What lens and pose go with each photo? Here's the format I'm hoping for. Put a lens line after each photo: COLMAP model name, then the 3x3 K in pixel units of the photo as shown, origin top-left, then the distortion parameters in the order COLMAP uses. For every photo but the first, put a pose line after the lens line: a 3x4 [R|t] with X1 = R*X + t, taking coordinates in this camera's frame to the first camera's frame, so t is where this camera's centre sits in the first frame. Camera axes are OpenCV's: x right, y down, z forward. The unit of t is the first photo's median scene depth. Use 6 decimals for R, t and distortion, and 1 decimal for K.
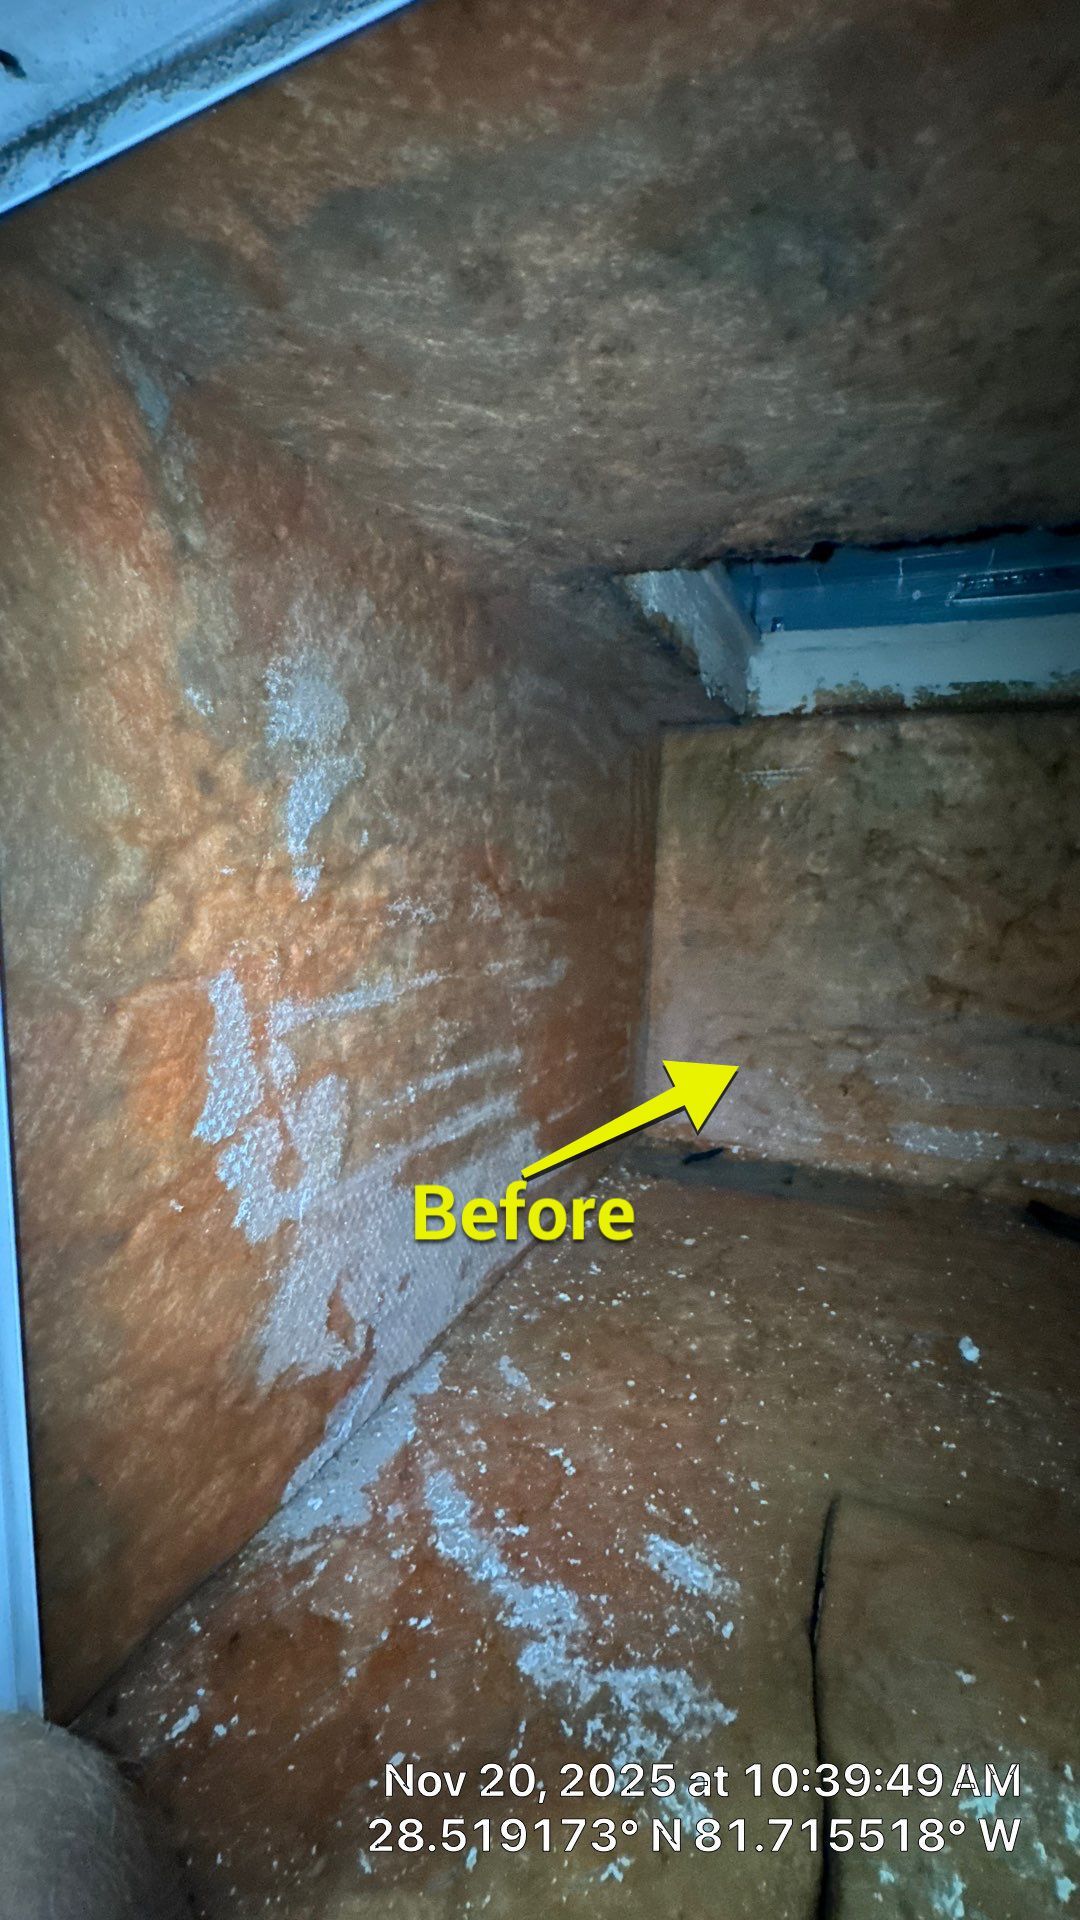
lens RADIAL K [[769.8, 0, 538.3], [0, 769.8, 957.2], [0, 0, 1]] dist [-0.005708, 0.000980]
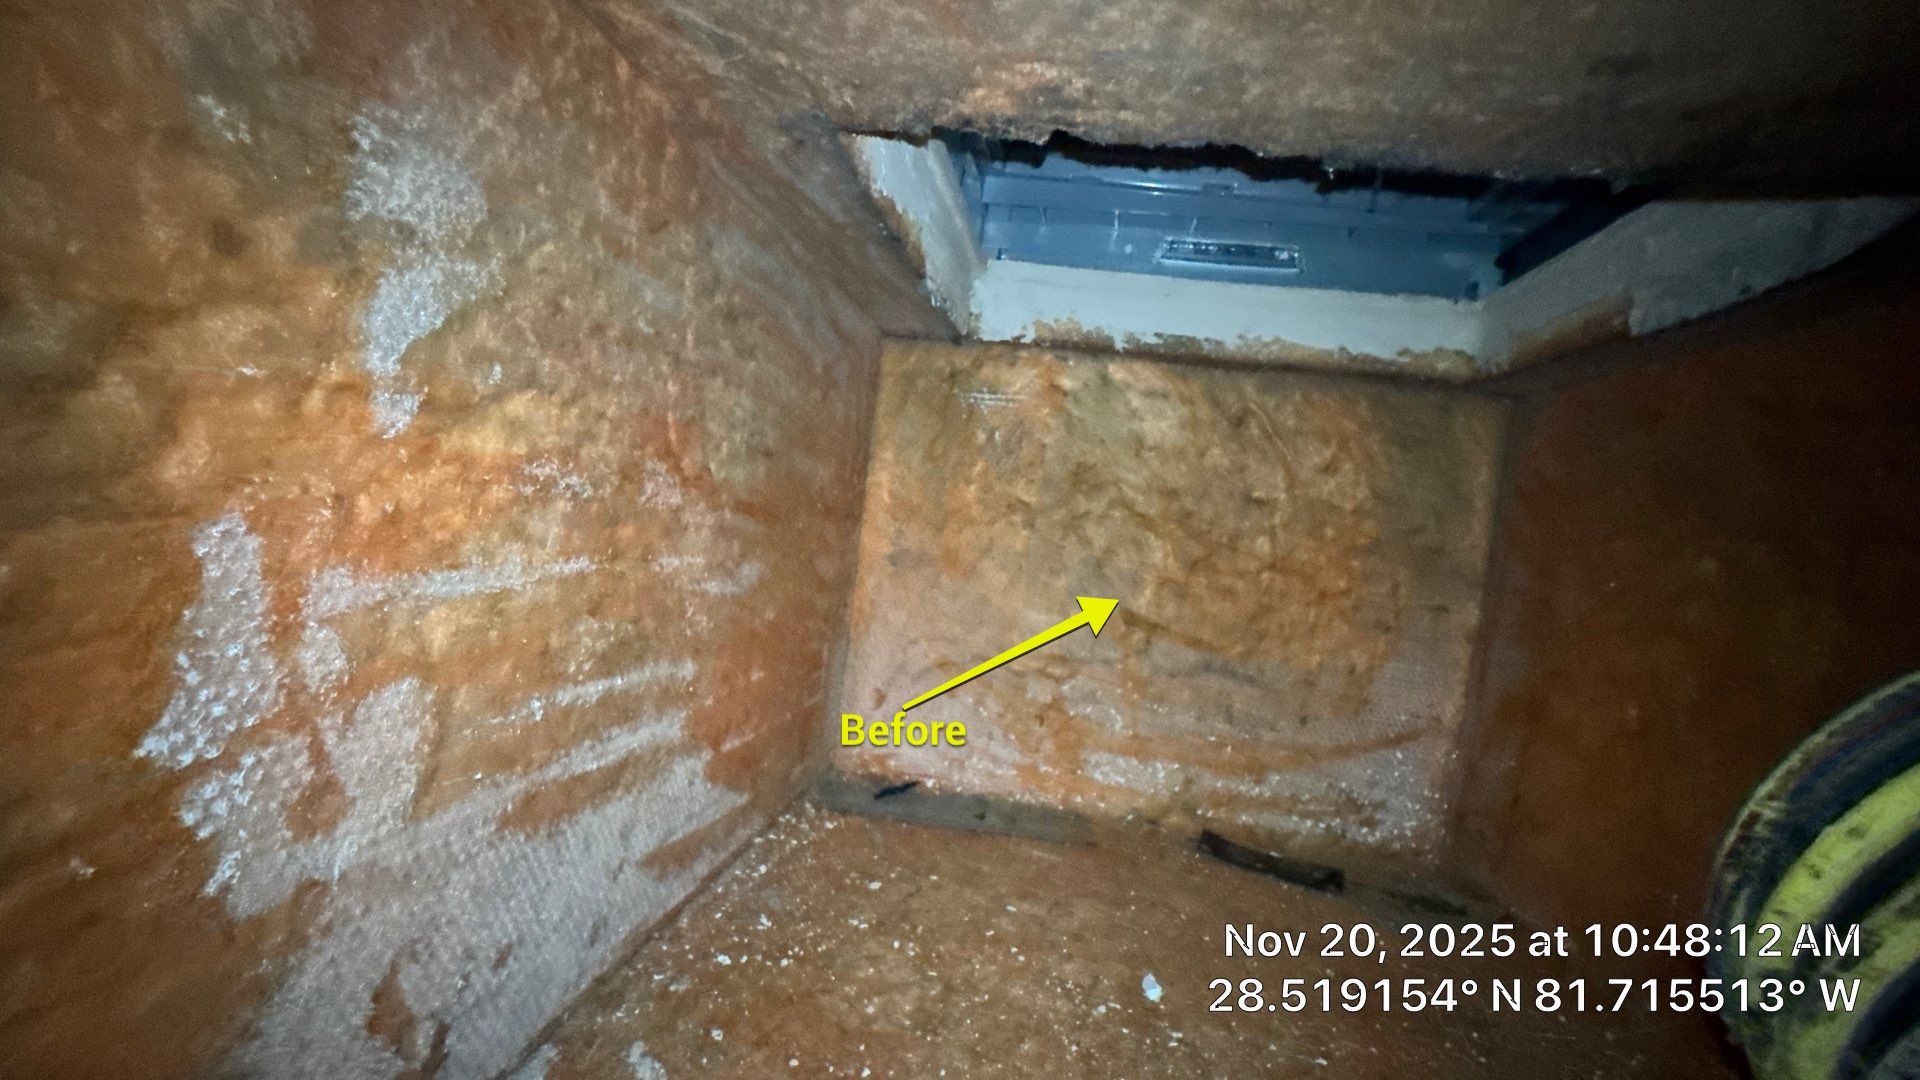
lens RADIAL K [[769.8, 0, 960.2], [0, 769.8, 537.4], [0, 0, 1]] dist [-0.005708, 0.000980]
pose [[0.960371, 0.077685, 0.267679, 0.021856], [-0.059158, 0.995305, -0.076611, 0.029633], [-0.272374, 0.057740, 0.960458, 0.092913]]
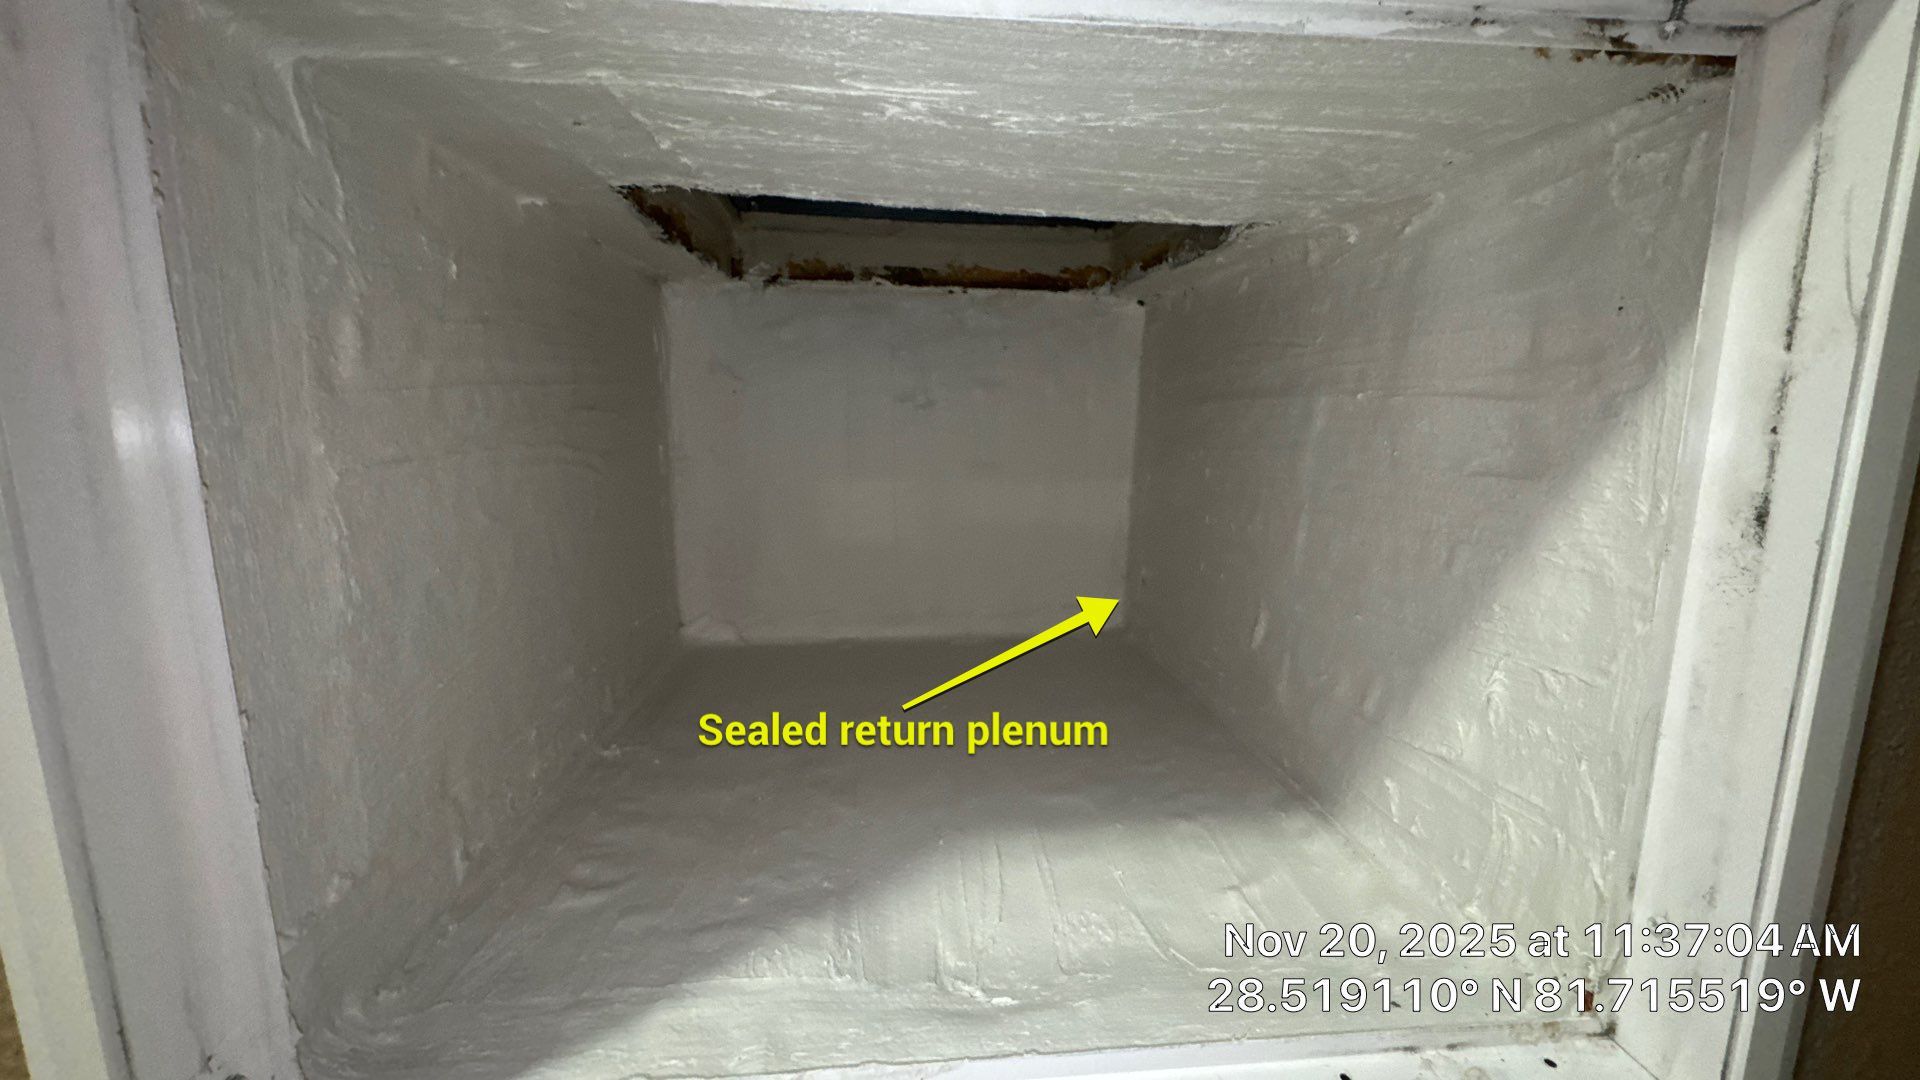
lens RADIAL K [[769.8, 0, 958.4], [0, 769.8, 540.3], [0, 0, 1]] dist [-0.005708, 0.000980]
pose [[0.865423, -0.107908, 0.489284, -0.083937], [0.078028, 0.993645, 0.081130, 0.028930], [-0.494929, -0.032034, 0.868343, -0.335407]]
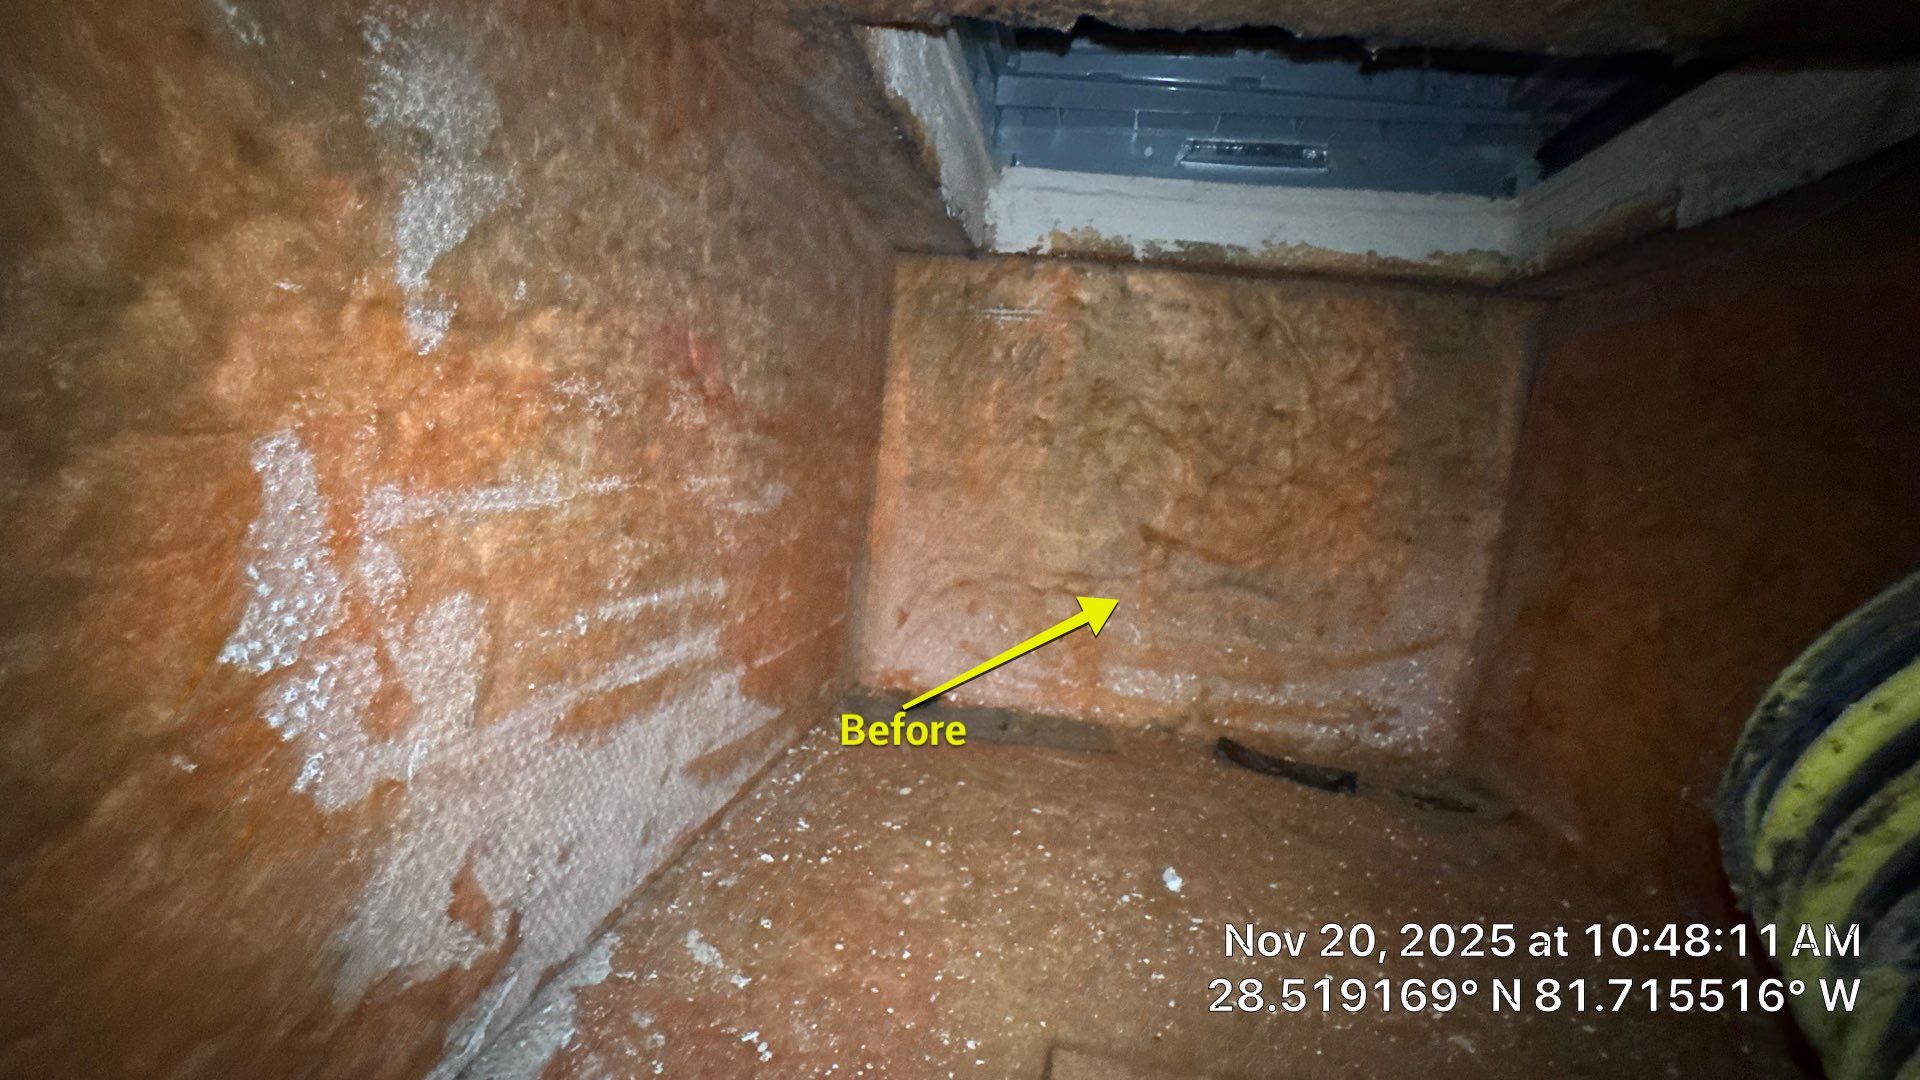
lens RADIAL K [[769.8, 0, 959.3], [0, 769.8, 538.6], [0, 0, 1]] dist [-0.005708, 0.000980]
pose [[0.965637, 0.033767, 0.257693, 0.007107], [-0.040610, 0.998948, 0.021279, 0.043320], [-0.256704, -0.031013, 0.965992, 0.091959]]
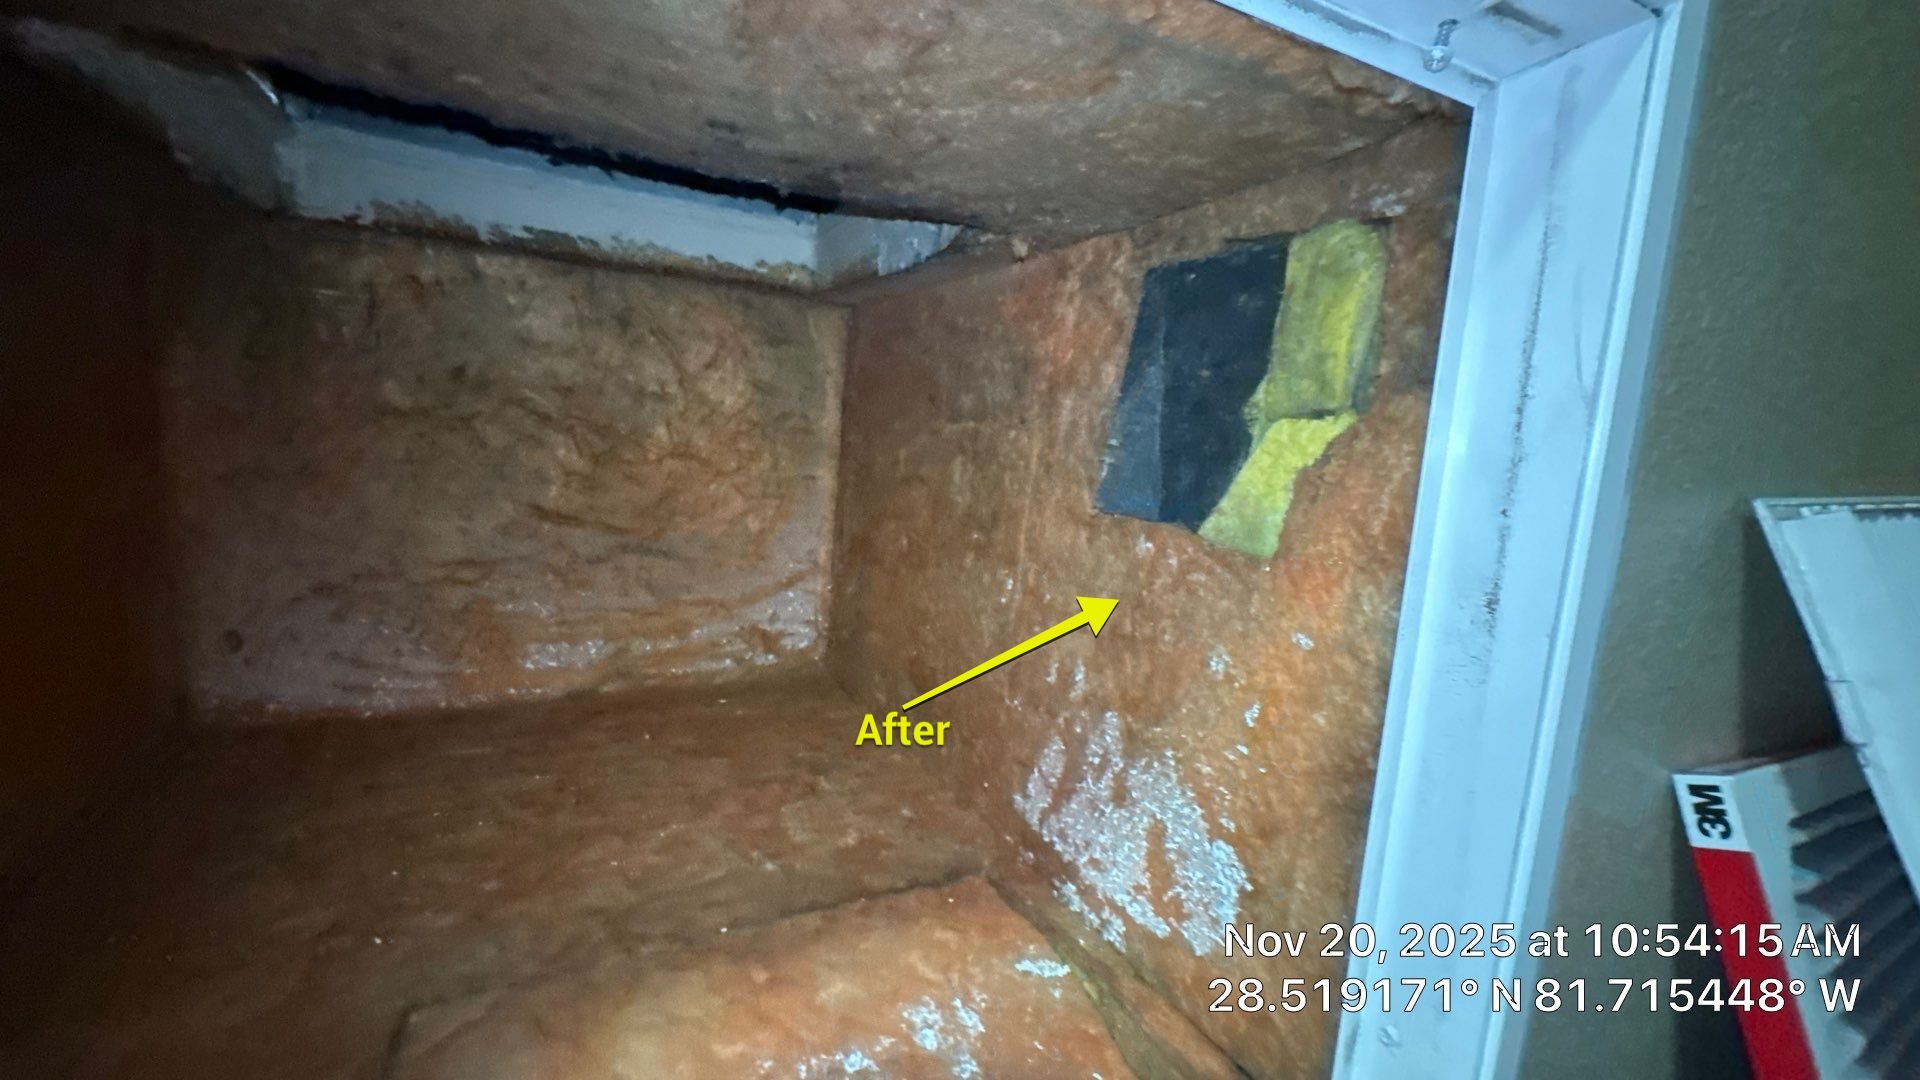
lens RADIAL K [[769.8, 0, 961.1], [0, 769.8, 540.6], [0, 0, 1]] dist [-0.005708, 0.000980]
pose [[0.625350, -0.098845, 0.774059, 0.076335], [0.040684, 0.994726, 0.094156, -0.005612], [-0.779283, -0.027388, 0.626073, -0.177380]]
